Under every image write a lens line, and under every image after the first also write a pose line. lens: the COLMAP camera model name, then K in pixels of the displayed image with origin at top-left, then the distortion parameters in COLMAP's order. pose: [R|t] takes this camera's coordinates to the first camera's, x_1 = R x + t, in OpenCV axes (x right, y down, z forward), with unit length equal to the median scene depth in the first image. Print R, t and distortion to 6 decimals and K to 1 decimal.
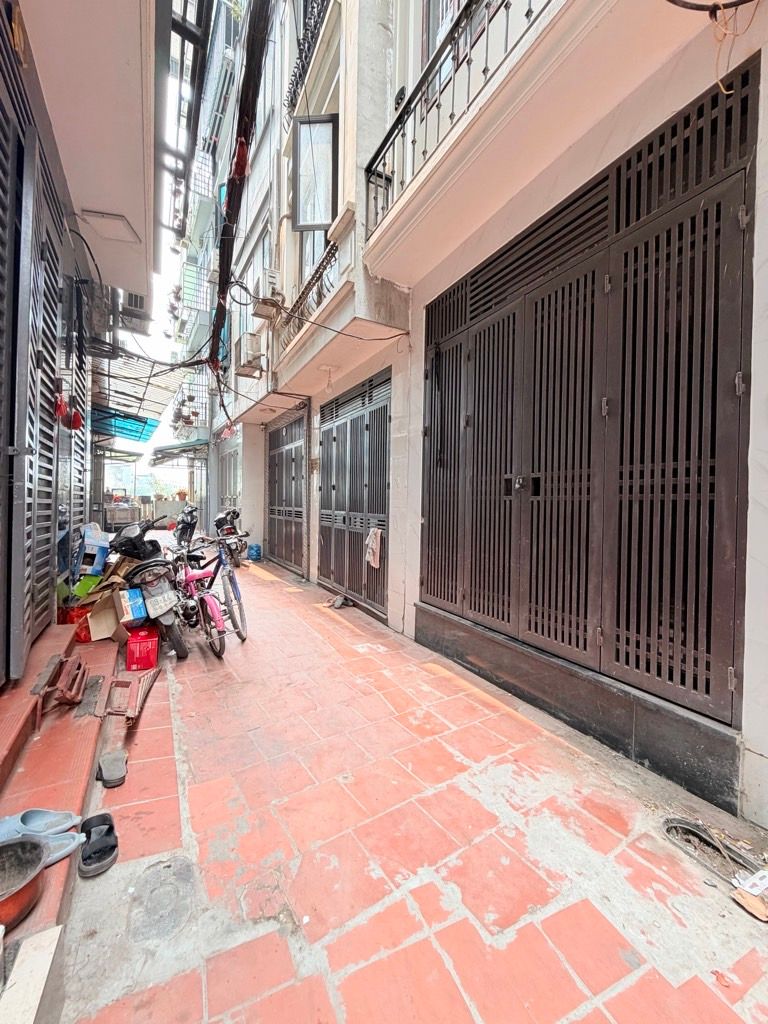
lens RADIAL K [[408.4, 0, 383.3], [0, 408.4, 509.6], [0, 0, 1]] dist [-0.002124, 0.000037]
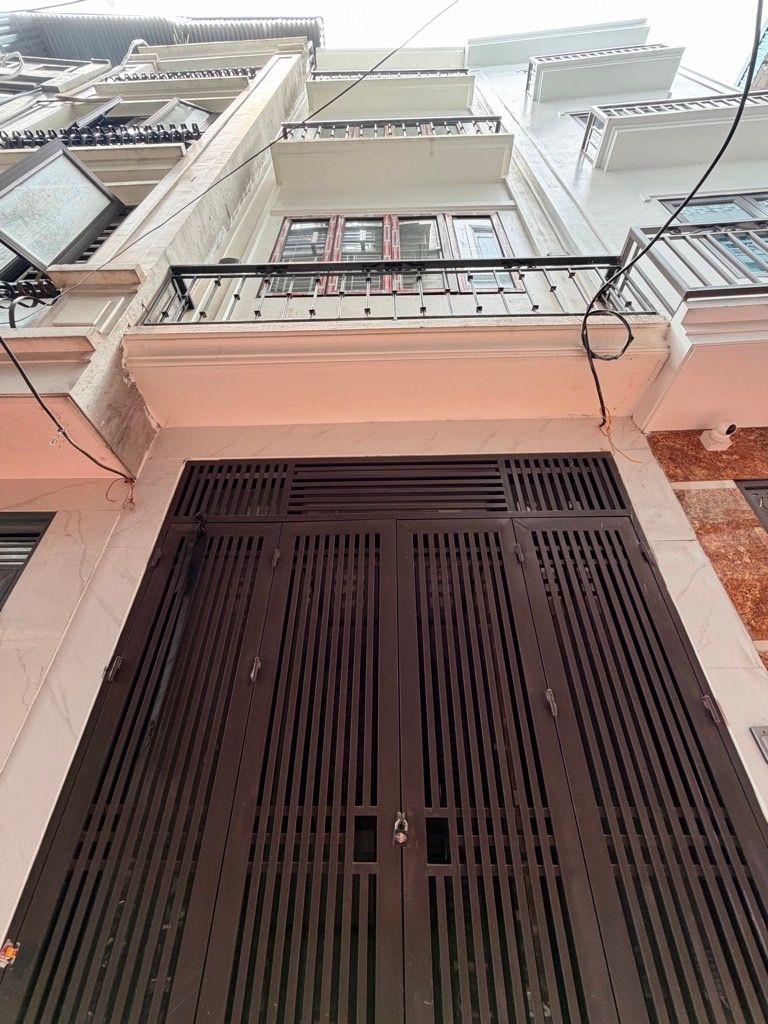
lens RADIAL K [[408.4, 0, 385.9], [0, 408.4, 518.4], [0, 0, 1]] dist [-0.002124, 0.000037]
pose [[0.493796, 0.487924, 0.719788, -0.203626], [0.015580, 0.822648, -0.568338, -0.091228], [-0.869438, 0.291858, 0.398619, 0.683271]]
